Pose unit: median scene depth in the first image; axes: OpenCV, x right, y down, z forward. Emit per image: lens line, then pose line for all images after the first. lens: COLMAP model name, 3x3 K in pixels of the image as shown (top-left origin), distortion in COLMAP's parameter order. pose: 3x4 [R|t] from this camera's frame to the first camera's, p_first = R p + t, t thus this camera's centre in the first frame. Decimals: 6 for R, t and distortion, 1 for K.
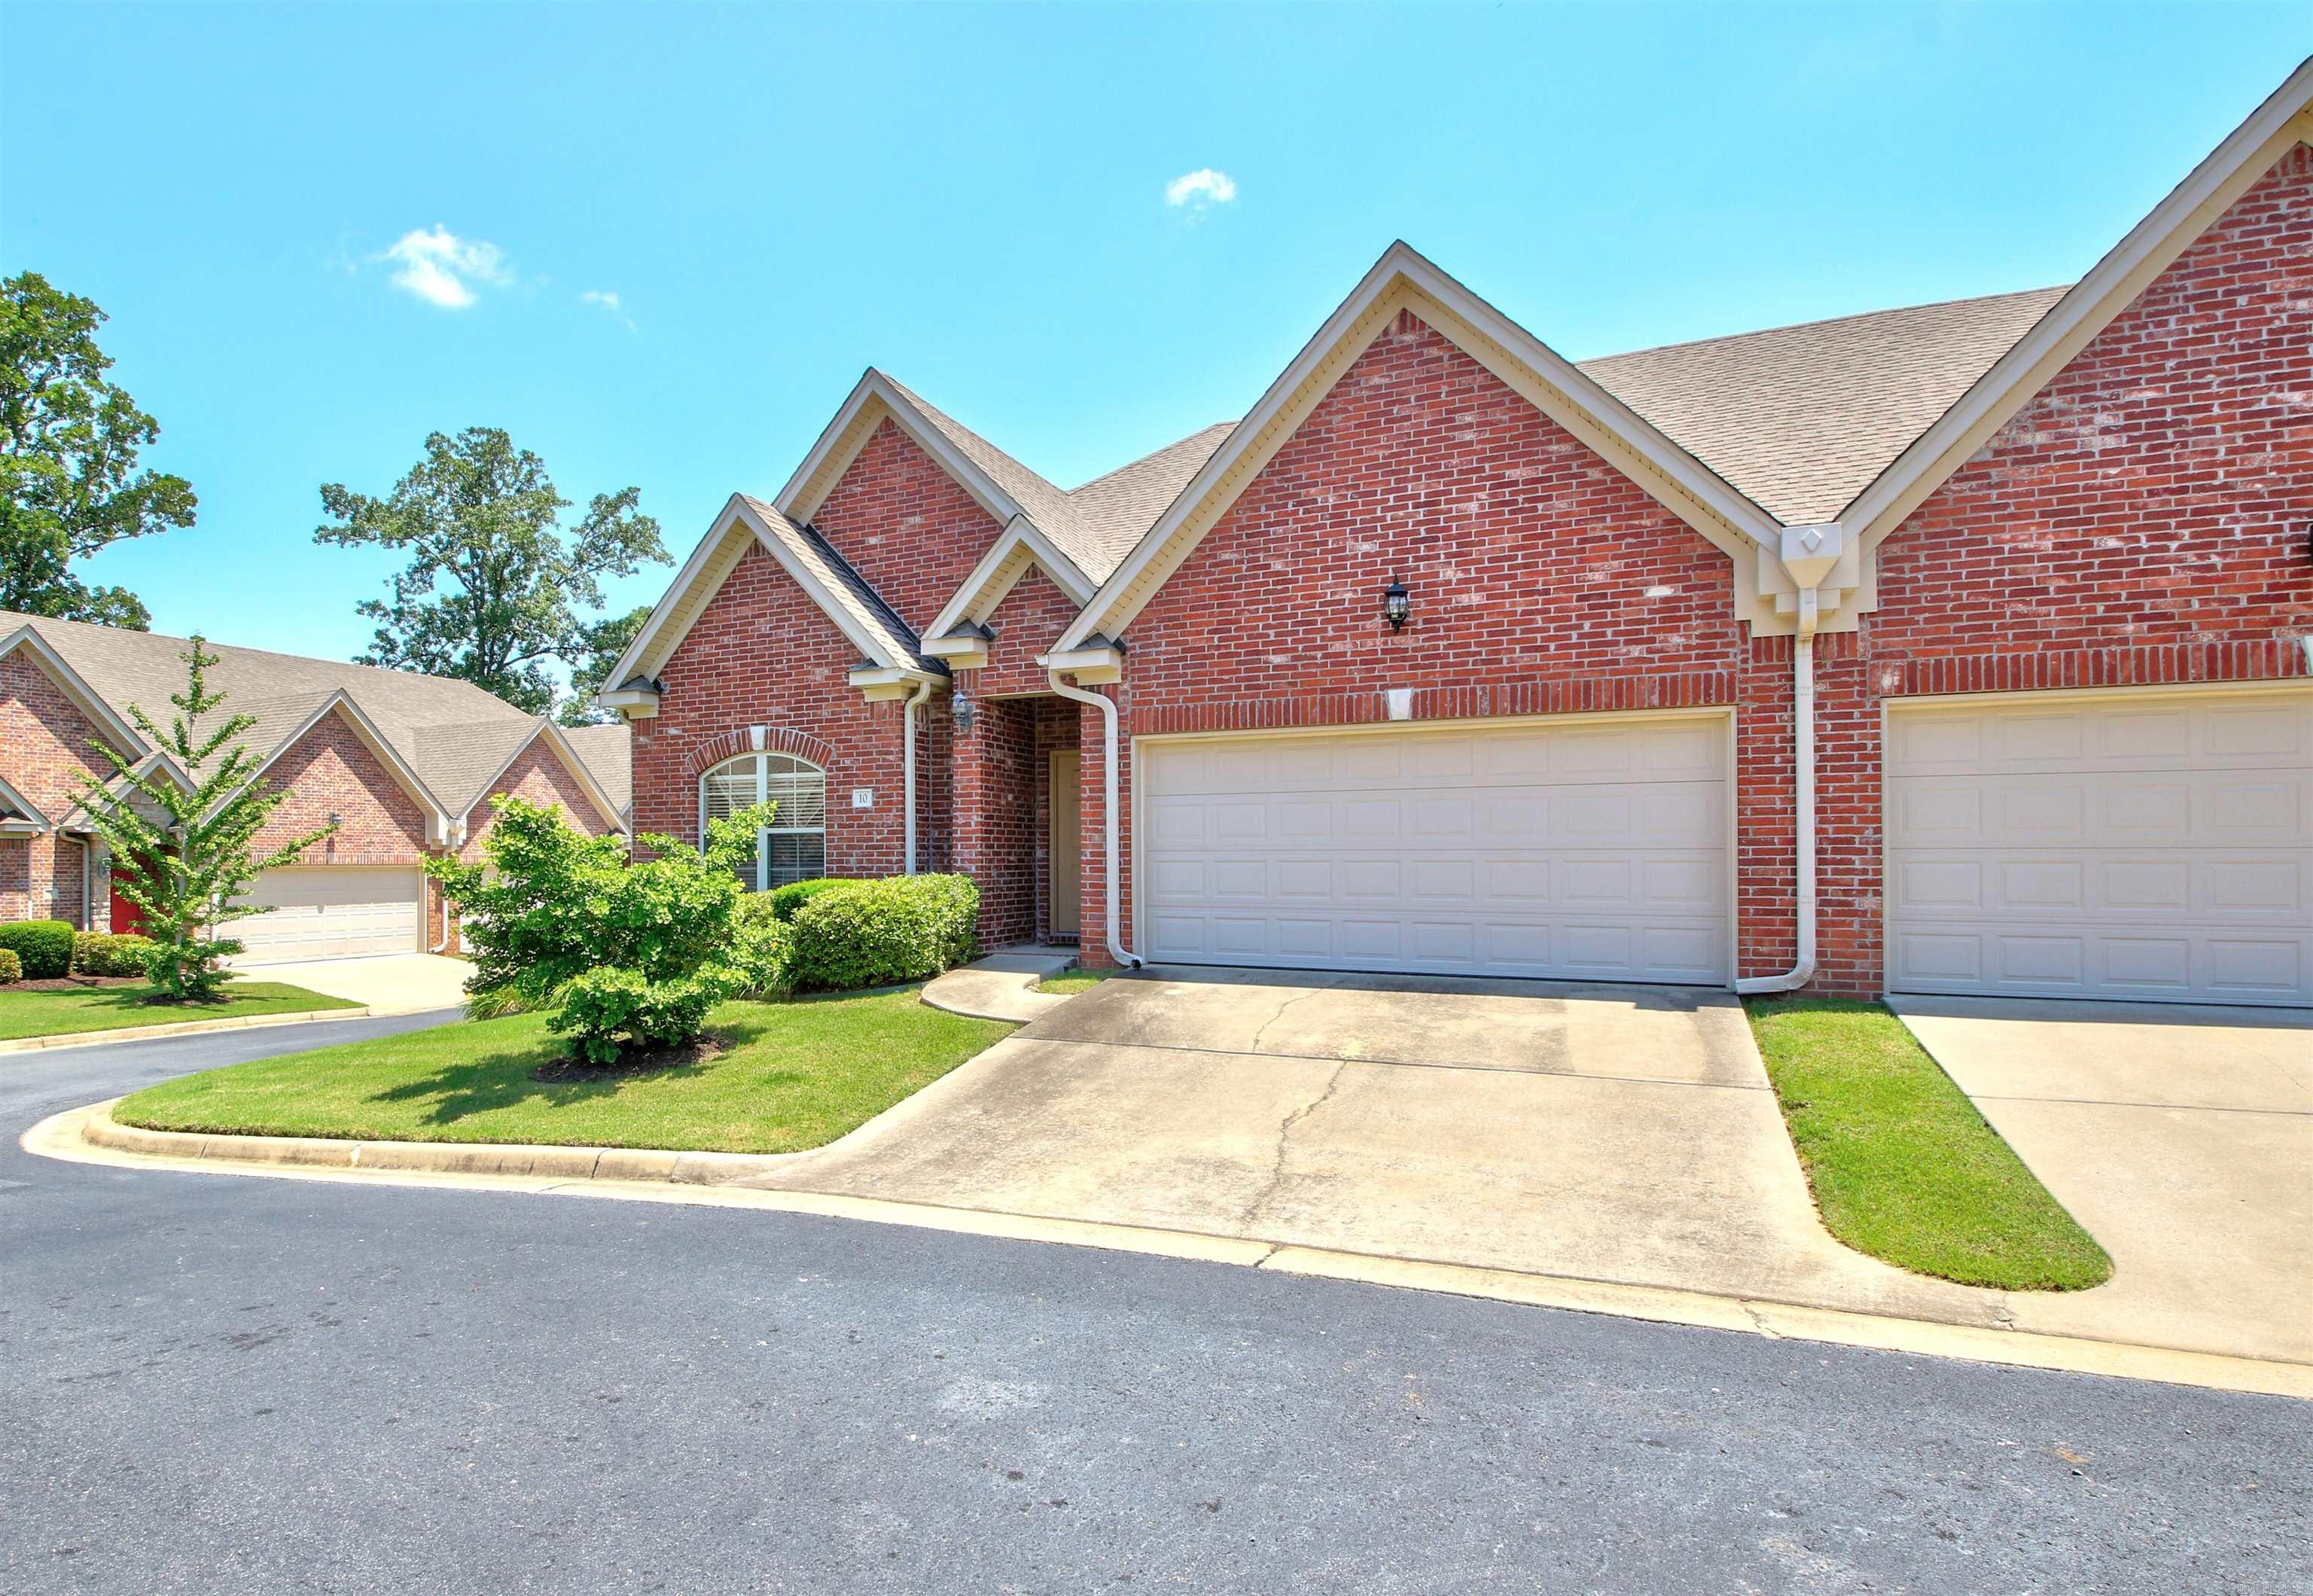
lens RADIAL K [[1252.1, 0, 1015.7], [0, 1252.1, 880.3], [0, 0, 1]] dist [-0.042043, -0.000618]
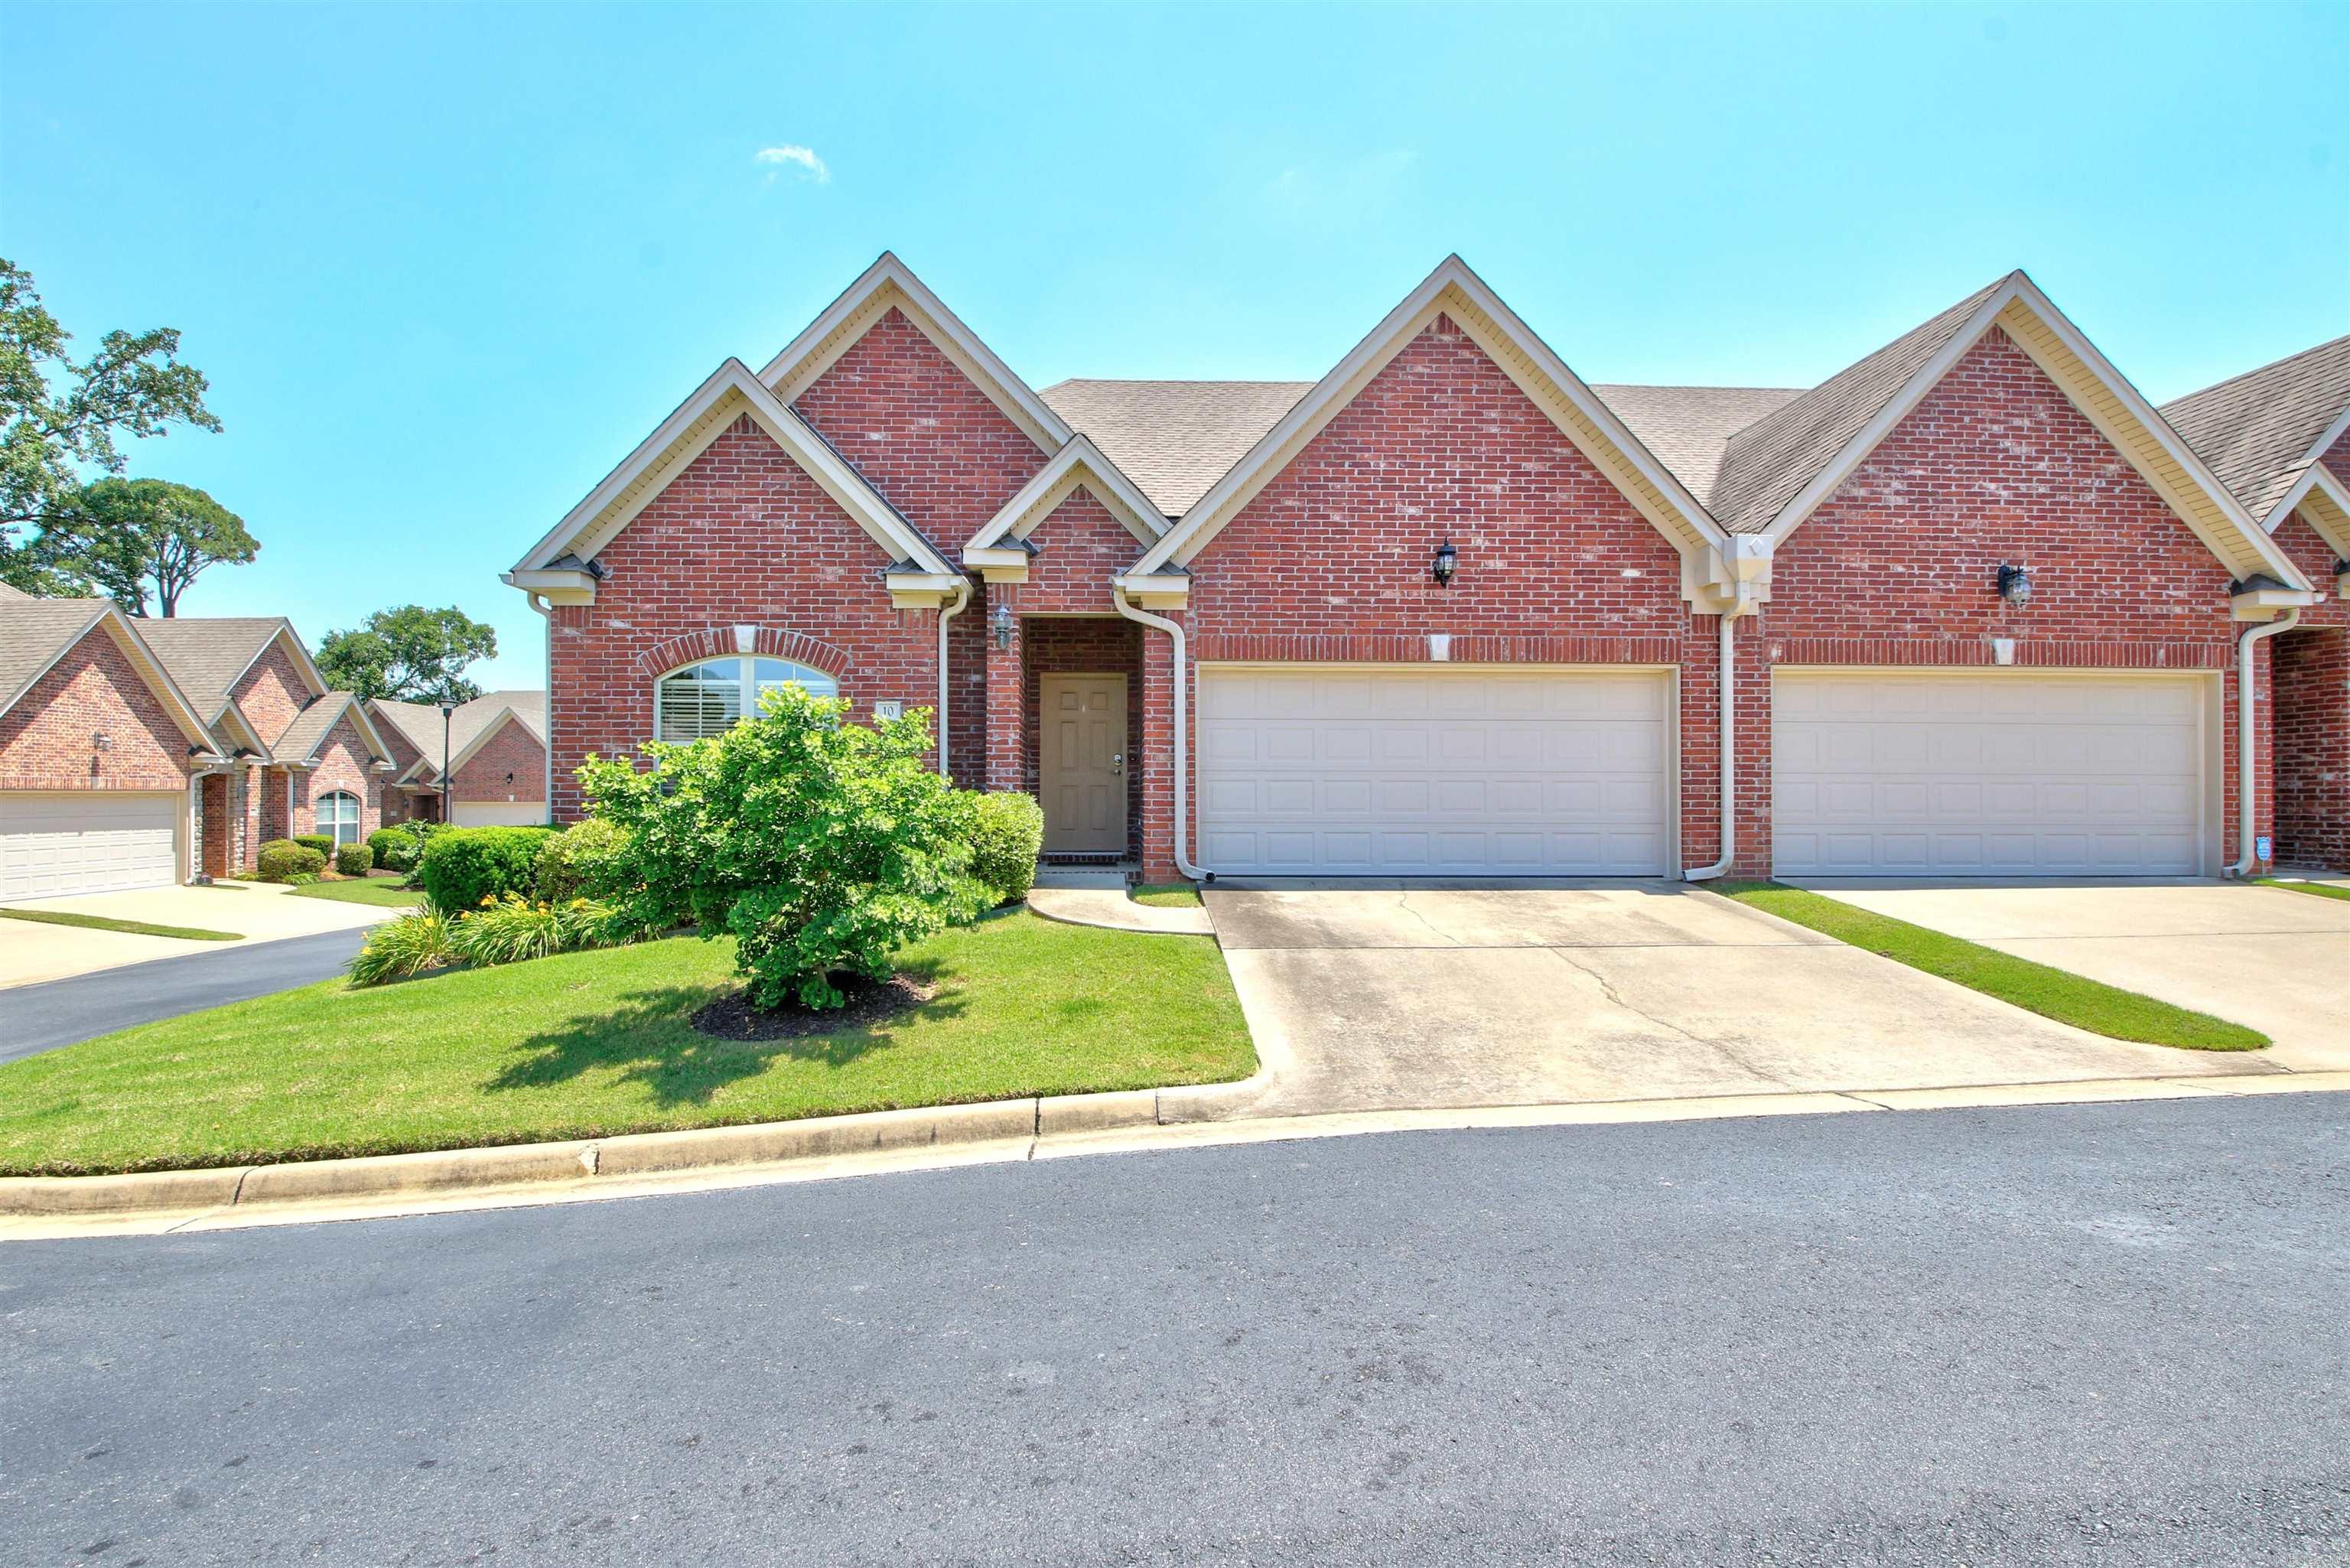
lens RADIAL K [[1147.5, 0, 1189.9], [0, 1147.5, 802.4], [0, 0, 1]] dist [-0.024108, -0.005383]
pose [[0.863405, 0.001043, 0.504511, -0.436656], [0.004856, 0.999934, -0.010376, 0.015161], [-0.504489, 0.011409, 0.863343, 0.183694]]
